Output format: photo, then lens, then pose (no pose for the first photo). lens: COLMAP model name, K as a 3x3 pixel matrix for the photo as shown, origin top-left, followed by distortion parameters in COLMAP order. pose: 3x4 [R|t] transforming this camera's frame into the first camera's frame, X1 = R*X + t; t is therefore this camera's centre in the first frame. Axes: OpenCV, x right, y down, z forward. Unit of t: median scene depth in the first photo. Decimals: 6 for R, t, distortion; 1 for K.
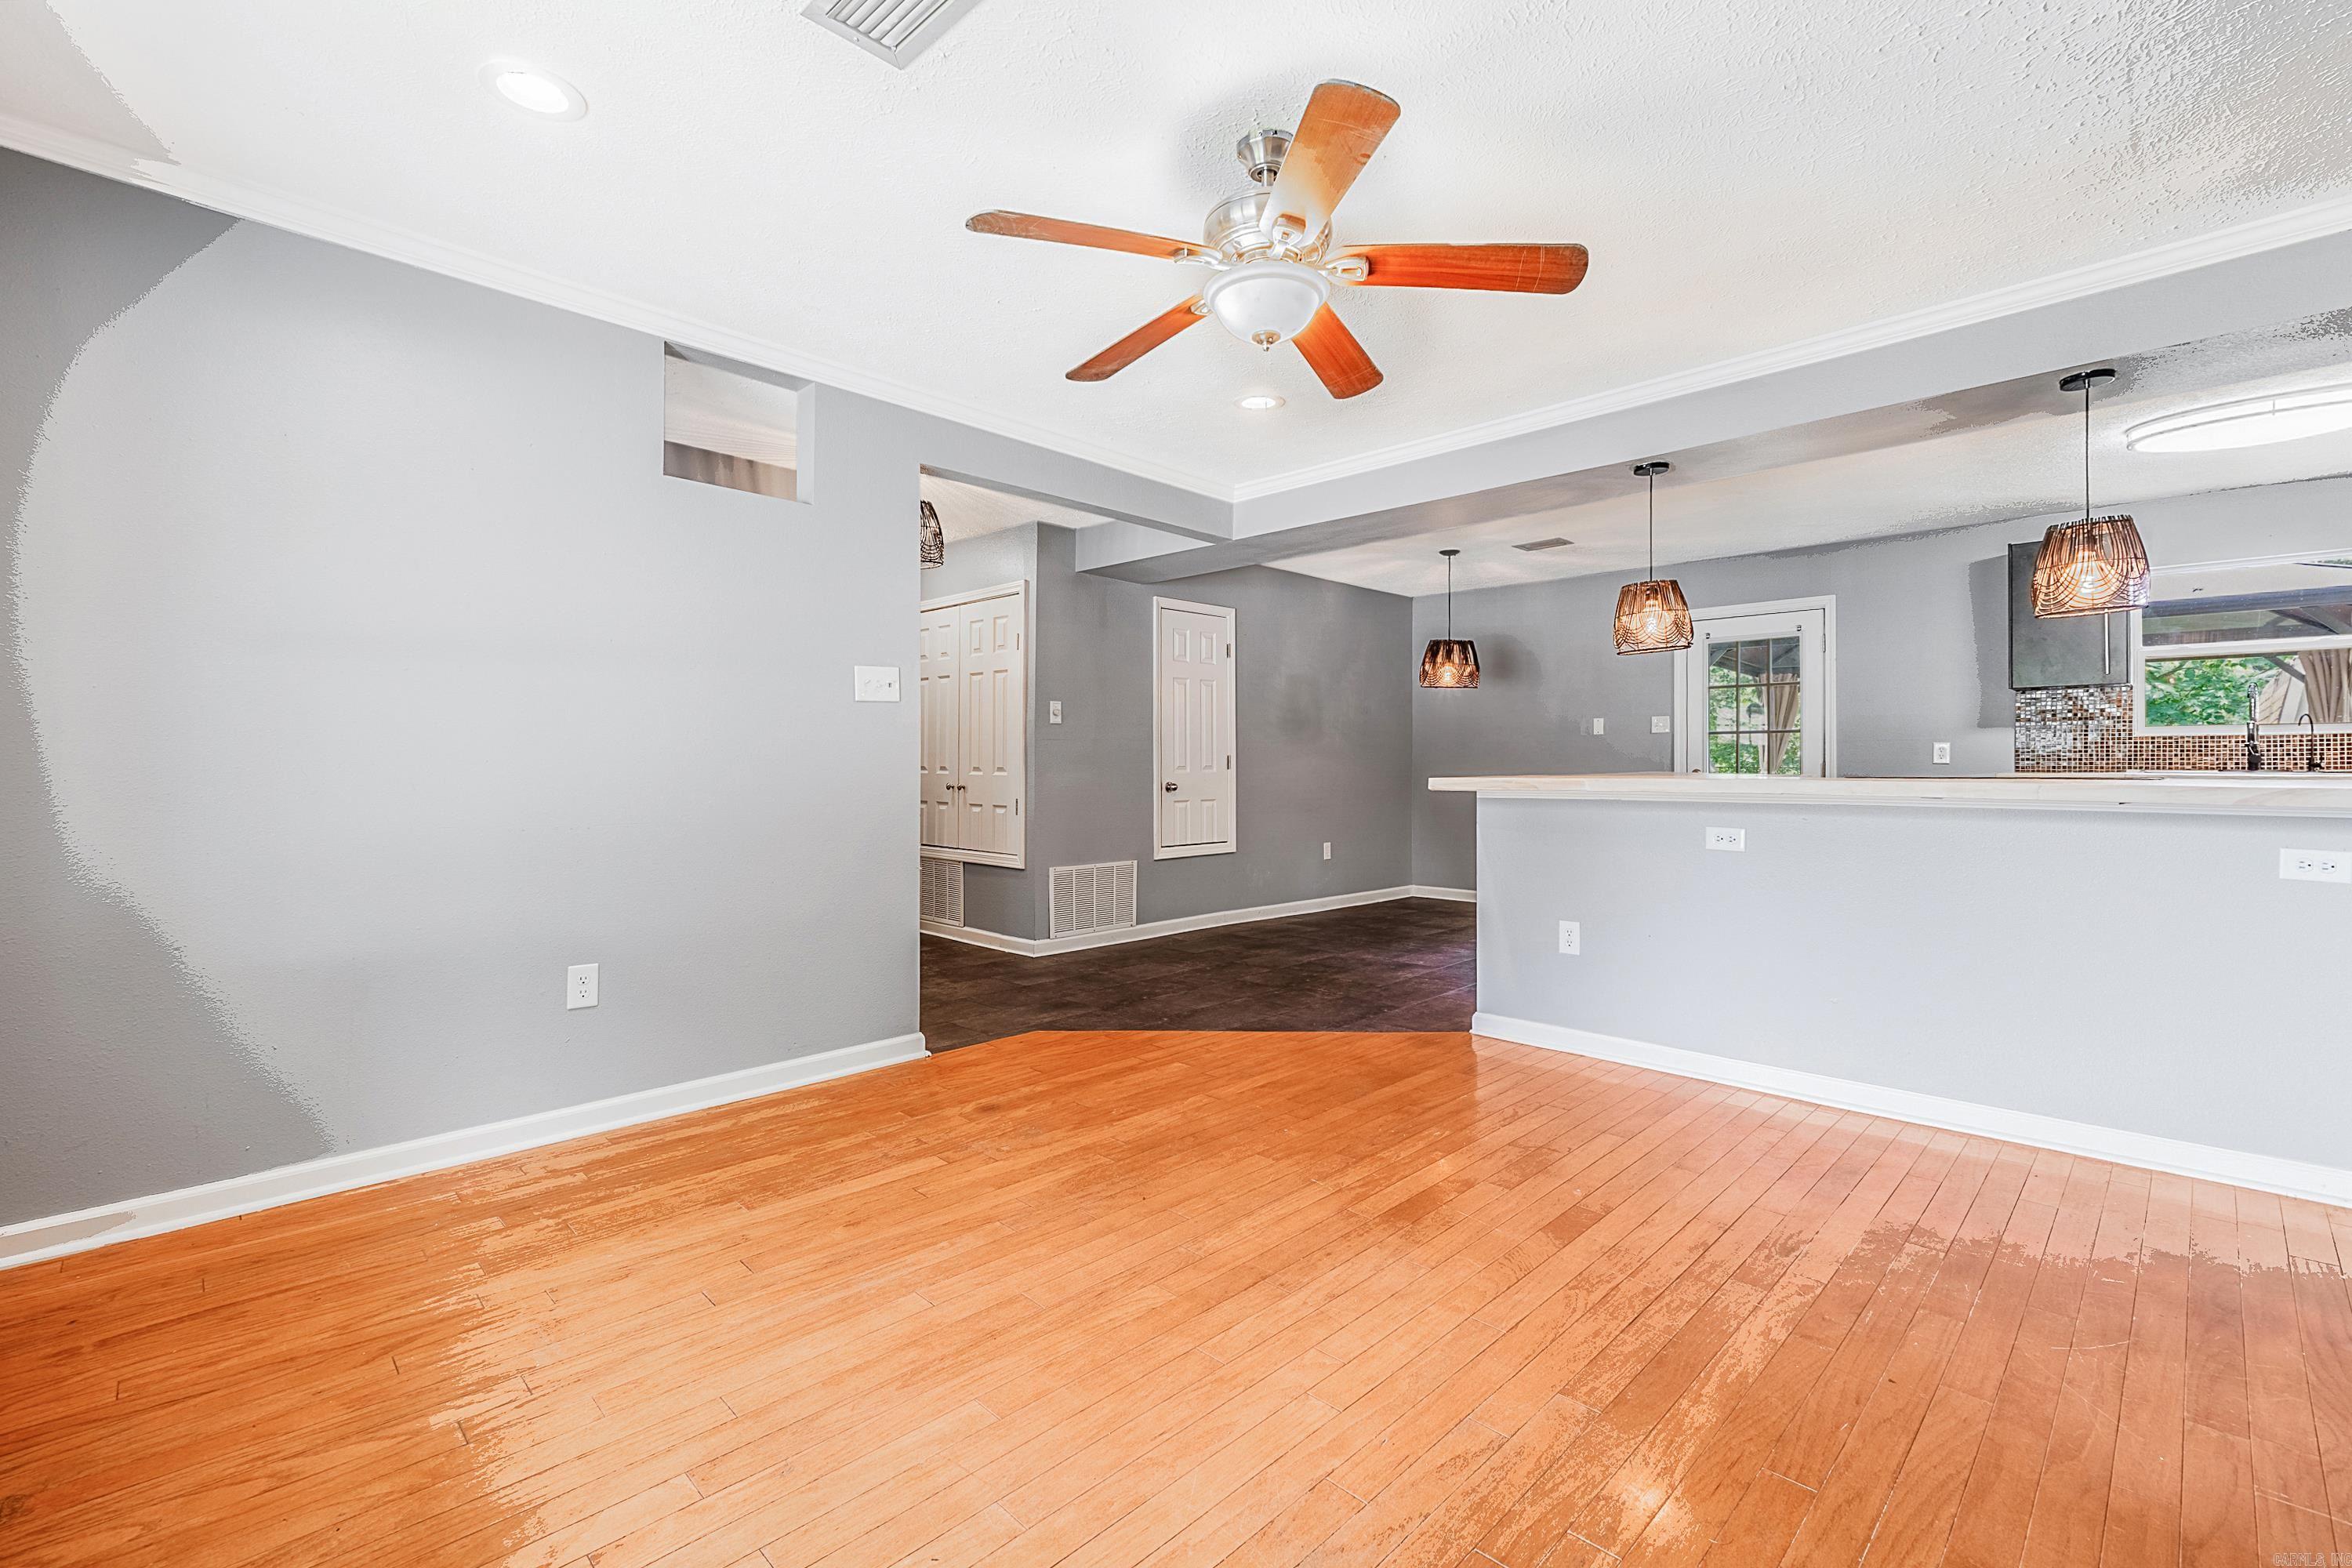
lens RADIAL K [[1010.2, 0, 1176.5], [0, 1010.2, 770.1], [0, 0, 1]] dist [-0.008539, -0.000302]
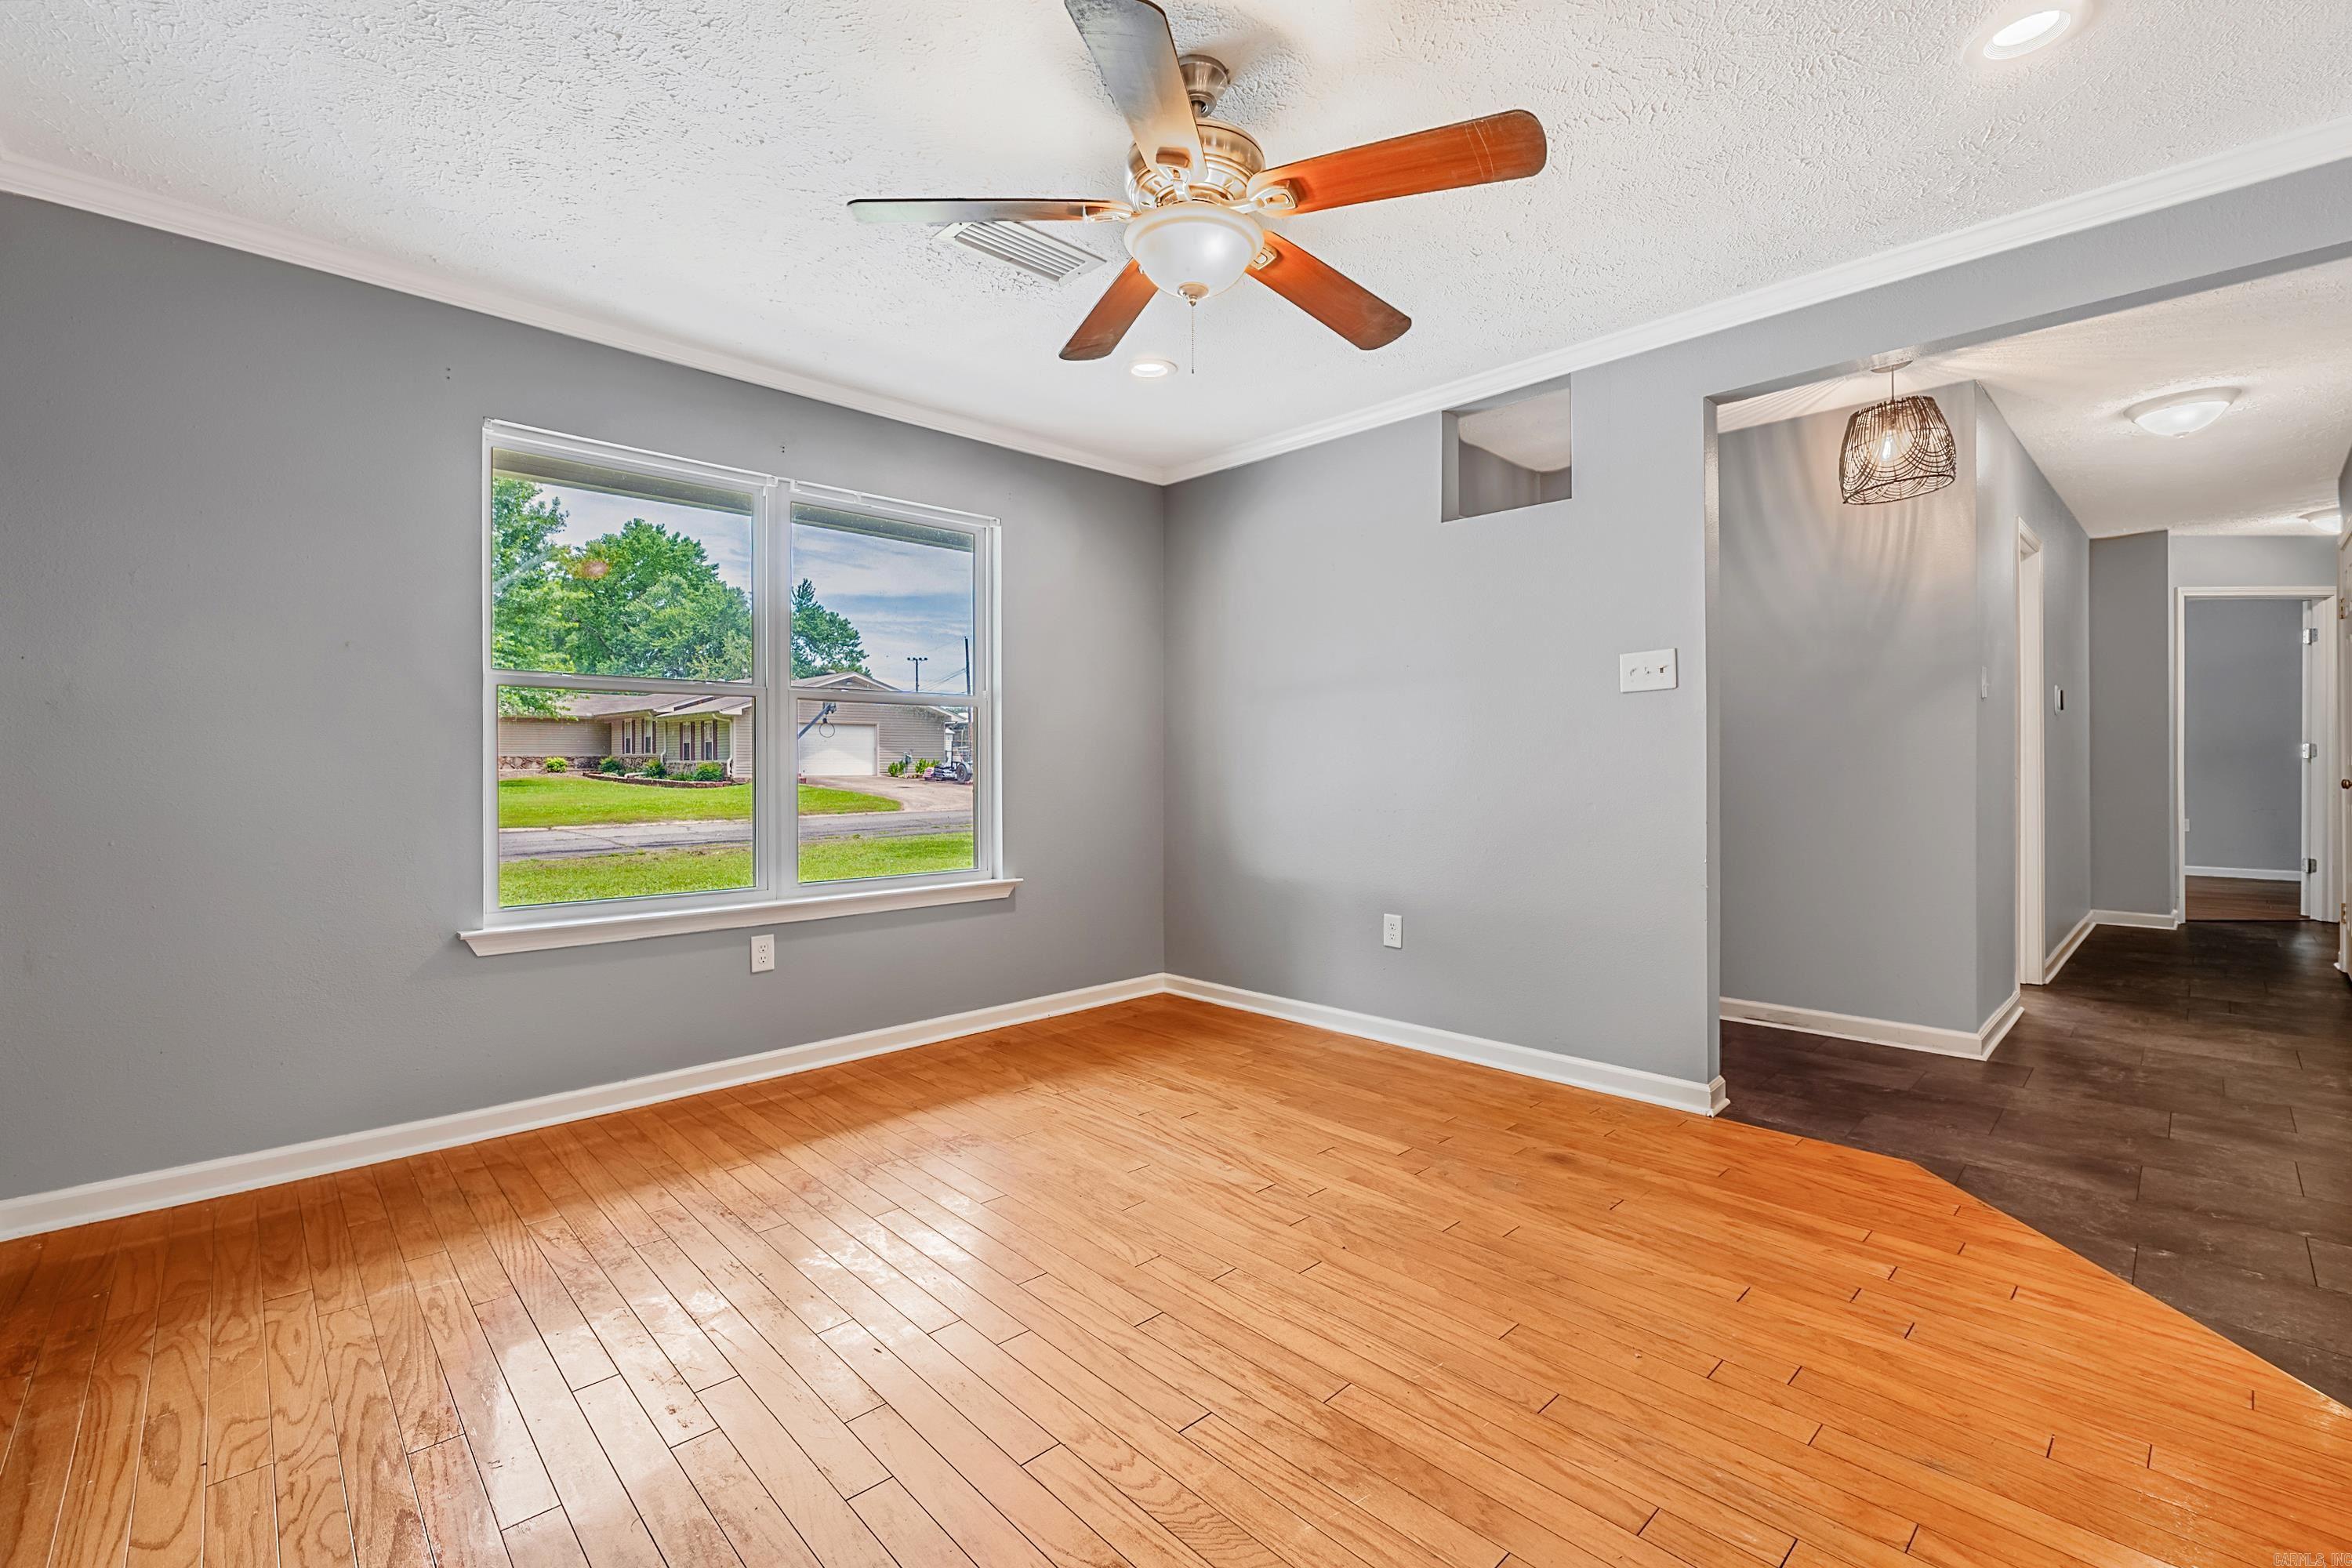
lens RADIAL K [[1010.2, 0, 1176.5], [0, 1010.2, 770.1], [0, 0, 1]] dist [-0.008539, -0.000302]
pose [[-0.020983, 0.007492, -0.999752, 0.702222], [0.002625, 0.999969, 0.007439, -0.006612], [0.999776, -0.002468, -0.021002, 0.706013]]
